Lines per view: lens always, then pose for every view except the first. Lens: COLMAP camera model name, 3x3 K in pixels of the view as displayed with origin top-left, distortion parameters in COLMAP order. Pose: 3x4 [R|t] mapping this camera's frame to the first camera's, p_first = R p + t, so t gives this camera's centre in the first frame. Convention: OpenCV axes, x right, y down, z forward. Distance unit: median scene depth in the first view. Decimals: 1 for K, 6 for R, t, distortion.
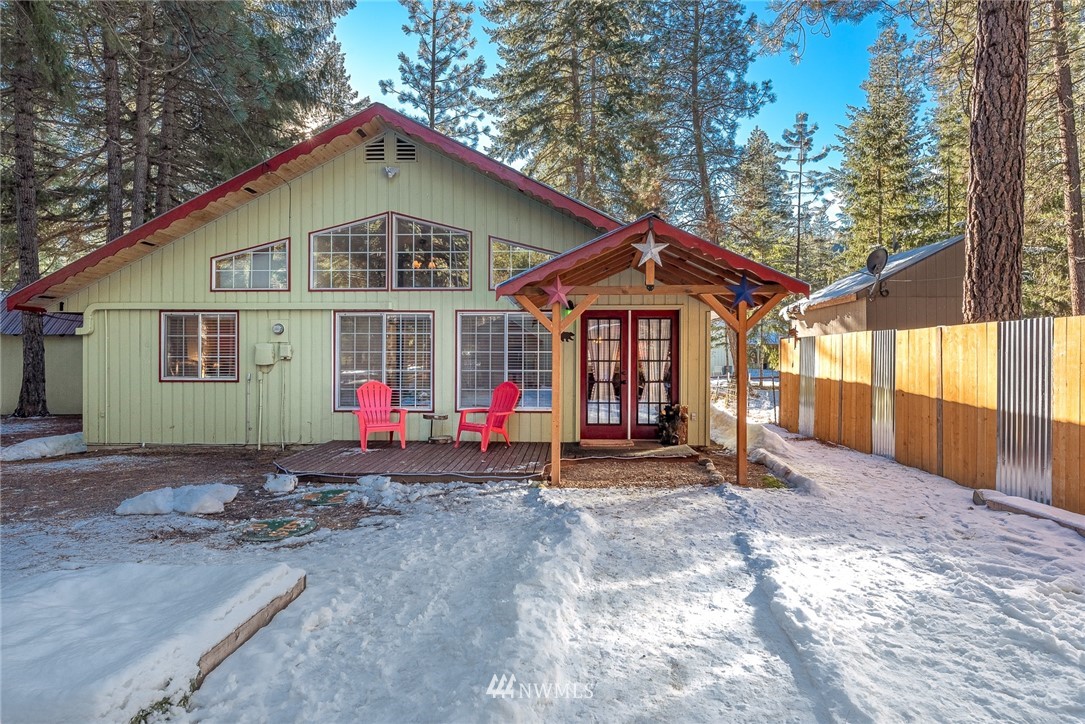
lens RADIAL K [[608.1, 0, 542.5], [0, 608.1, 362.0], [0, 0, 1]] dist [0.001501, -0.000247]
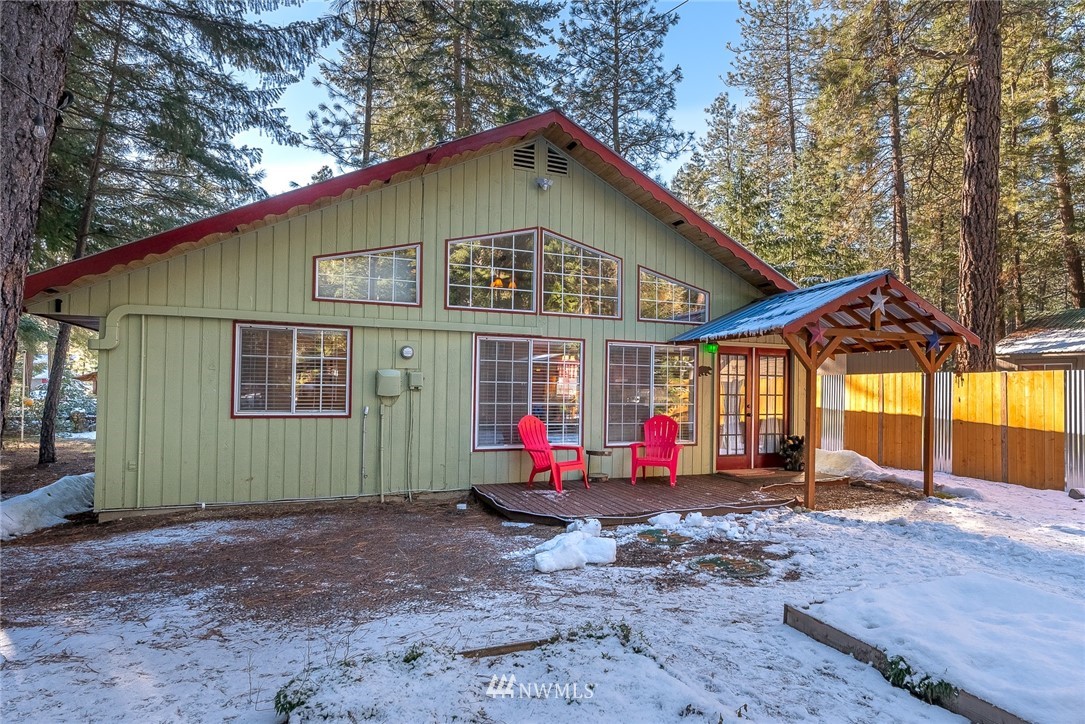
lens RADIAL K [[665.3, 0, 627.6], [0, 665.3, 383.0], [0, 0, 1]] dist [0.000128, 0.000634]
pose [[0.883219, 0.016648, 0.468665, -0.596209], [-0.008920, 0.999785, -0.018704, 0.001005], [-0.468876, 0.012340, 0.883178, 0.071385]]
